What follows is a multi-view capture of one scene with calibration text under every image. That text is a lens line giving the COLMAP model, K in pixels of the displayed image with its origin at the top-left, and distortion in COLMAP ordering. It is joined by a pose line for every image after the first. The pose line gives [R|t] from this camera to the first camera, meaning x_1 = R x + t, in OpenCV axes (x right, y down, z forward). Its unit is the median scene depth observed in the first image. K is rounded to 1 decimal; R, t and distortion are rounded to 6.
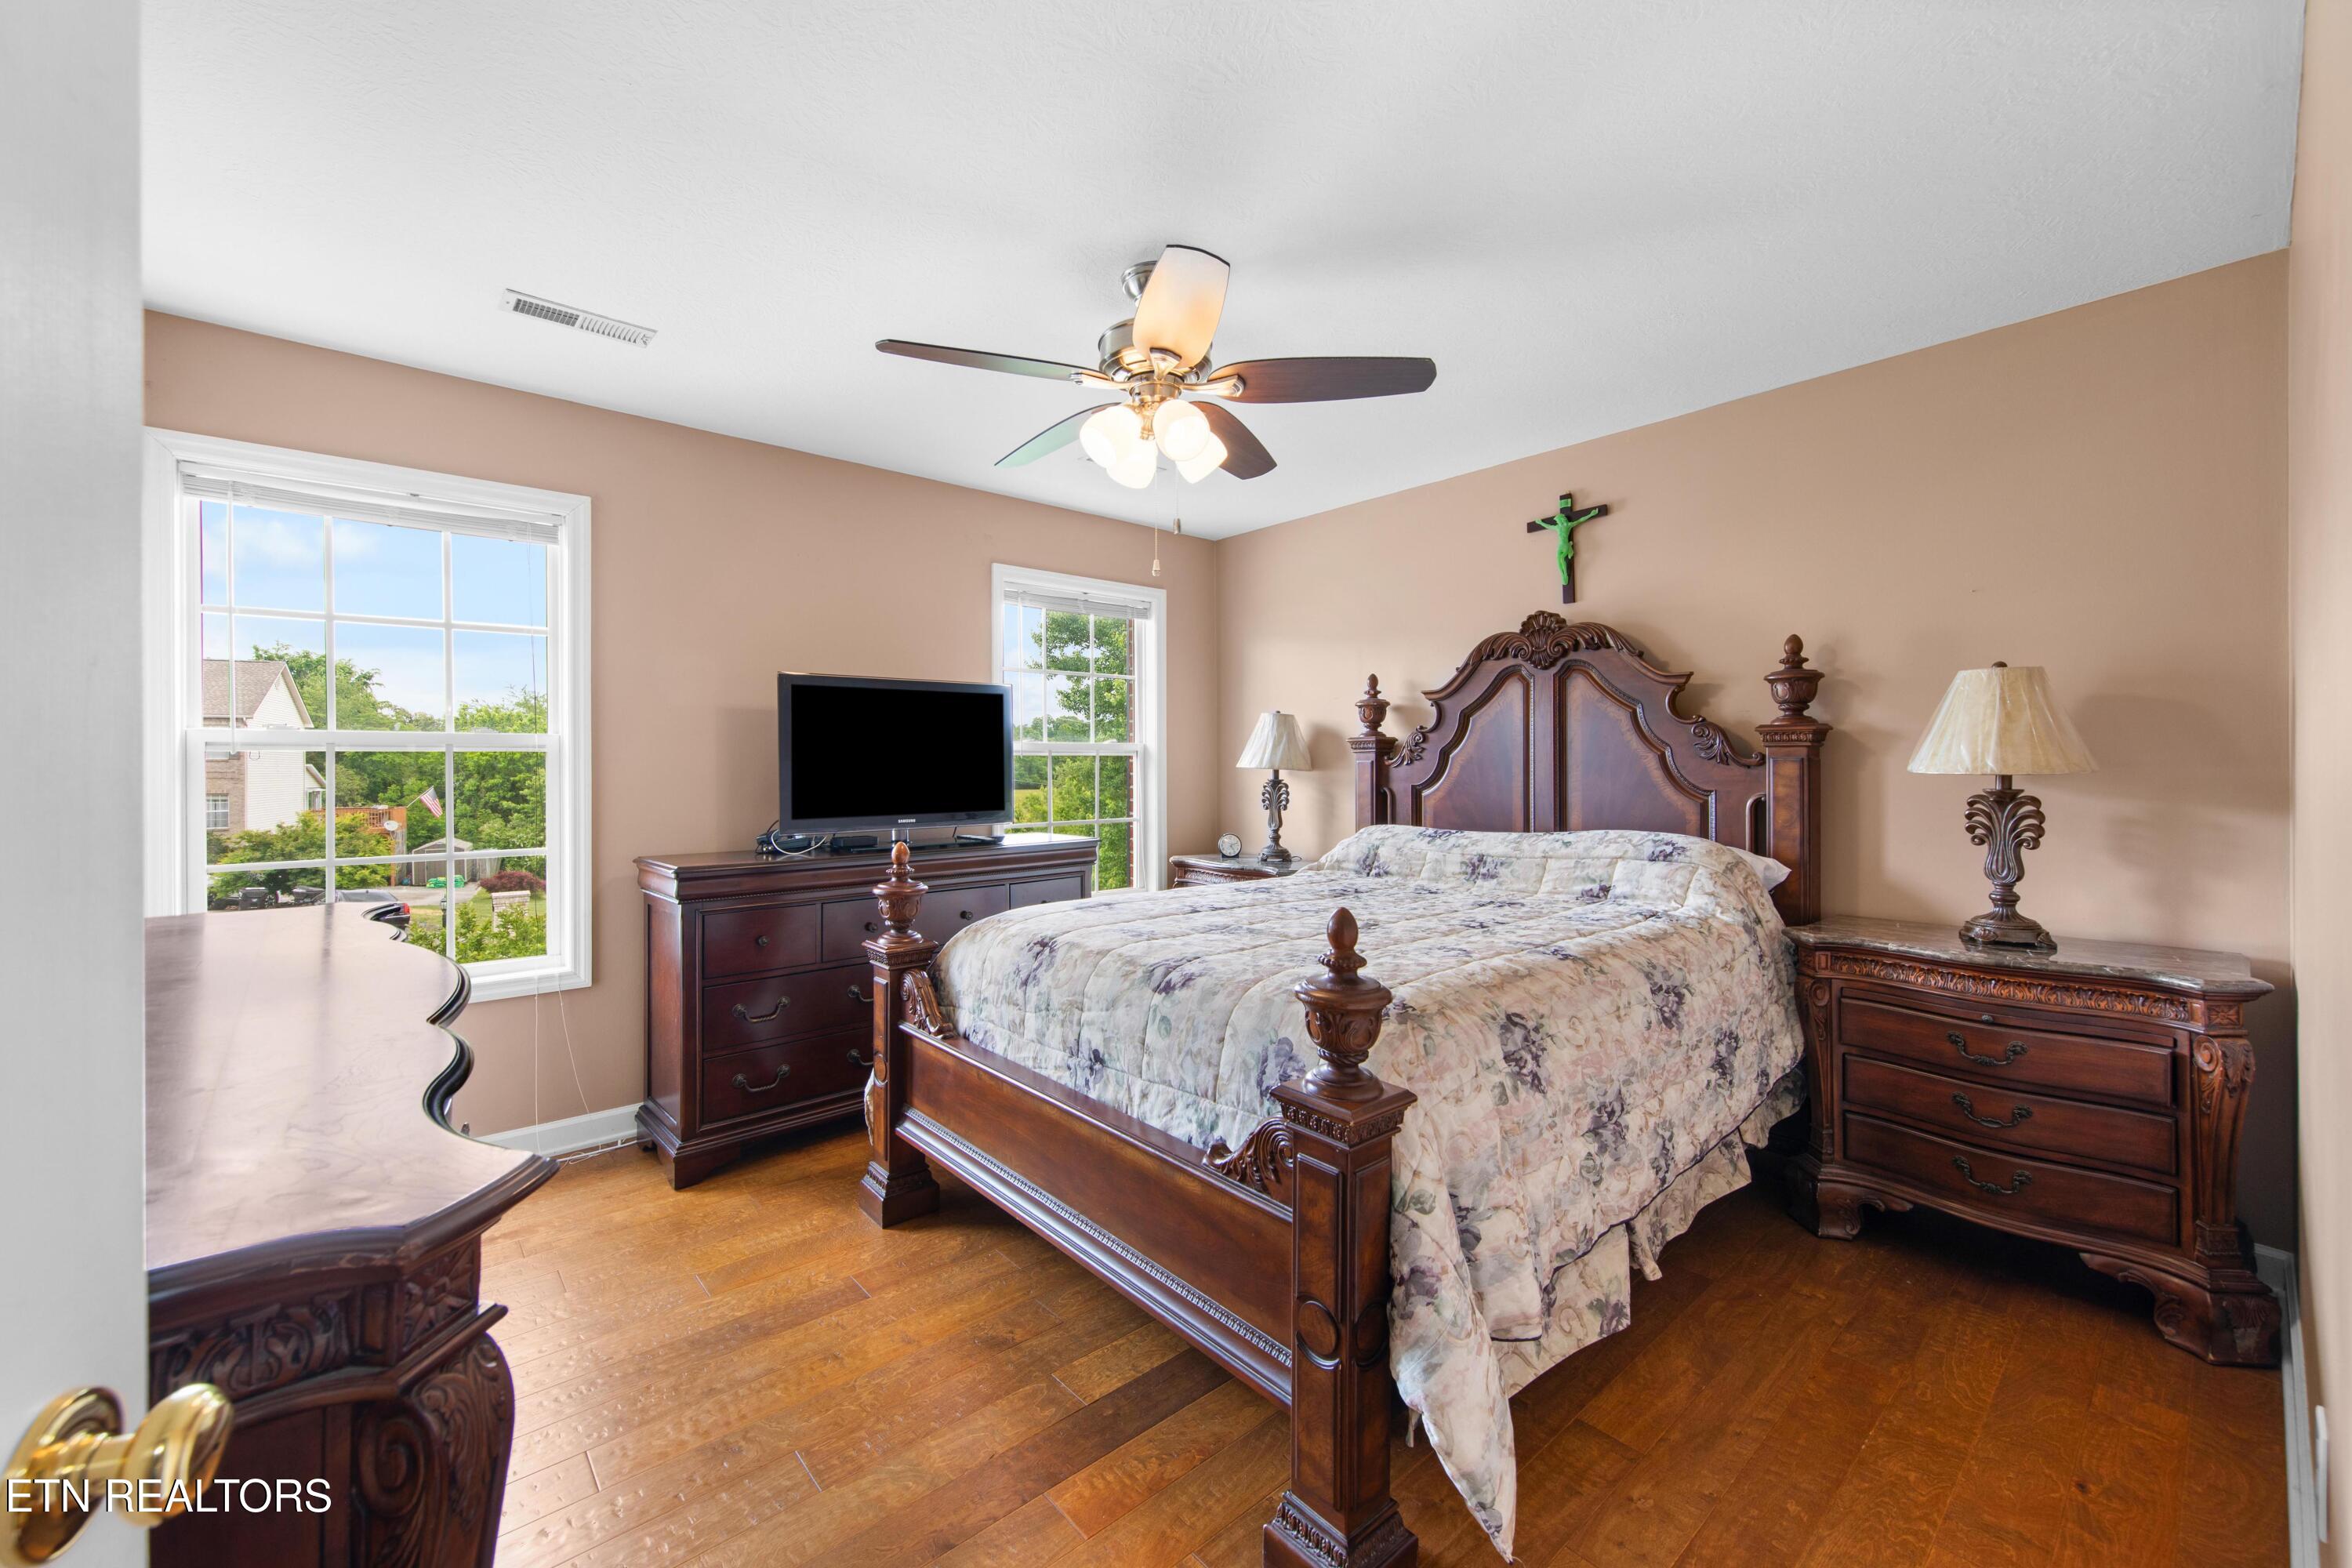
lens RADIAL K [[934.0, 0, 1154.0], [0, 934.0, 770.0], [0, 0, 1]] dist [0.003722, 0.000391]
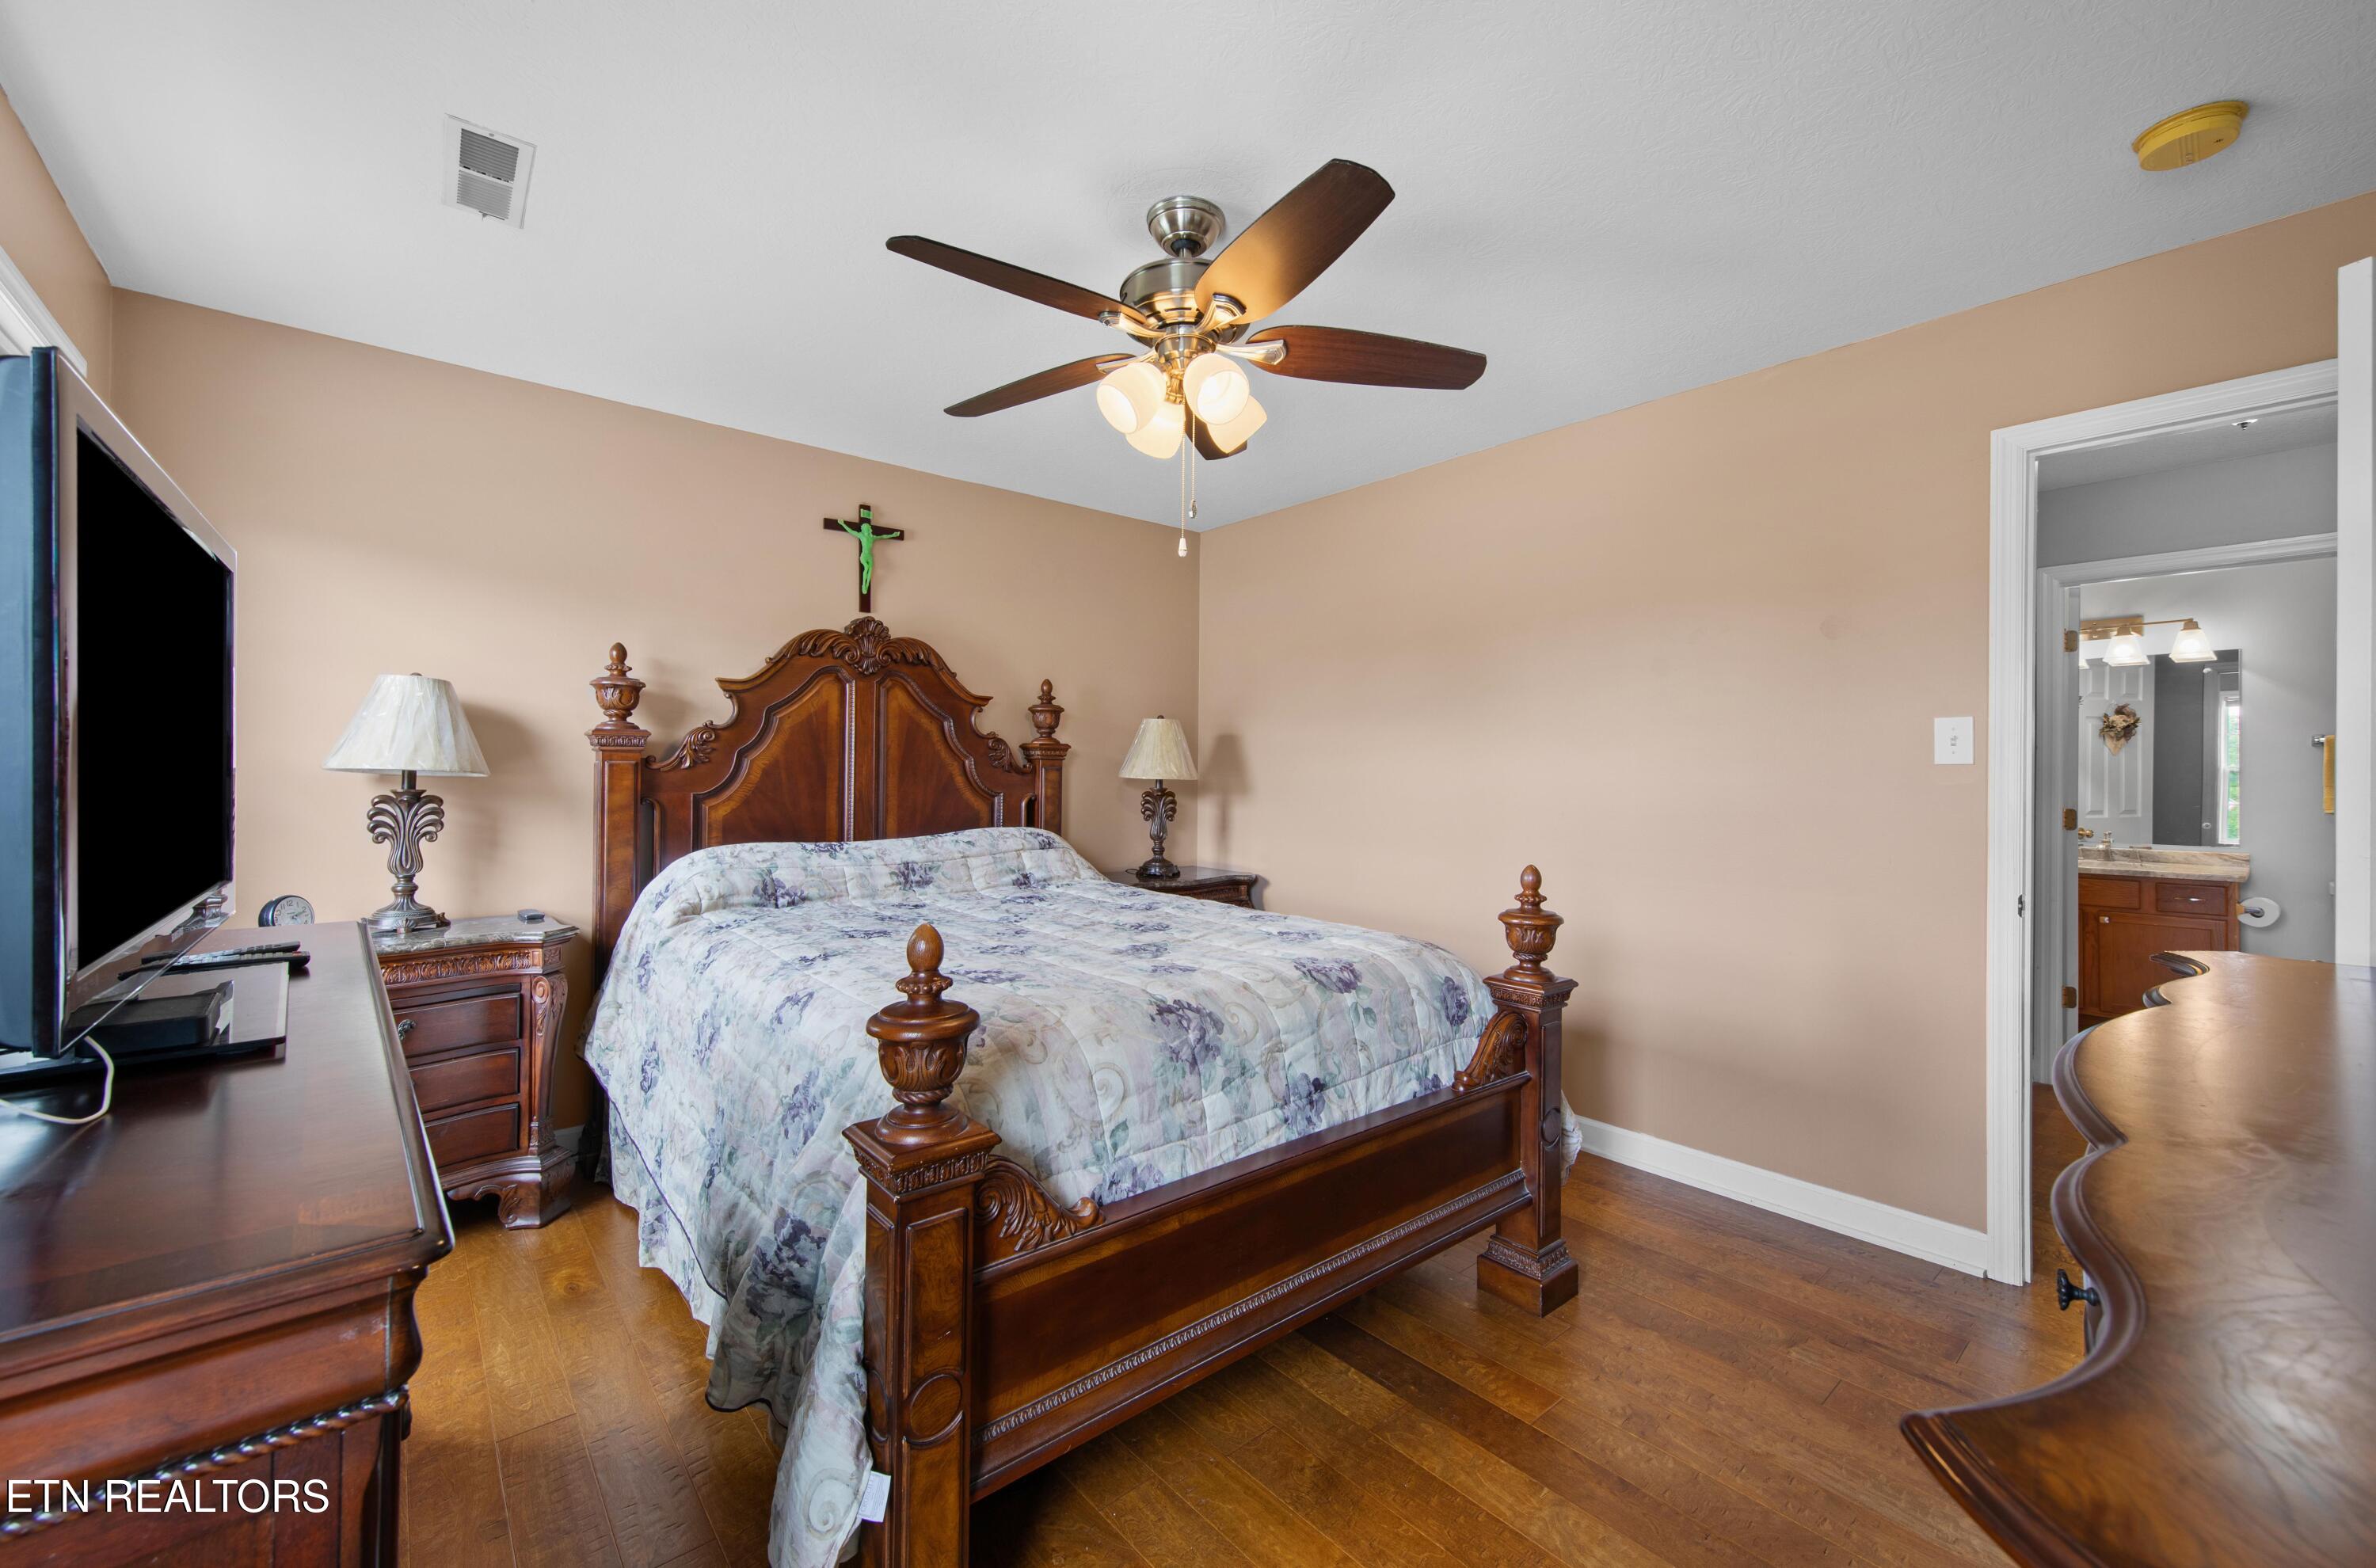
lens RADIAL K [[943.5, 0, 1162.1], [0, 943.5, 781.4], [0, 0, 1]] dist [0.003722, 0.000391]
pose [[0.026298, -0.011111, 0.999592, -0.602364], [-0.009332, 0.999892, 0.011360, -0.008387], [-0.999611, -0.009627, 0.026191, 0.665776]]
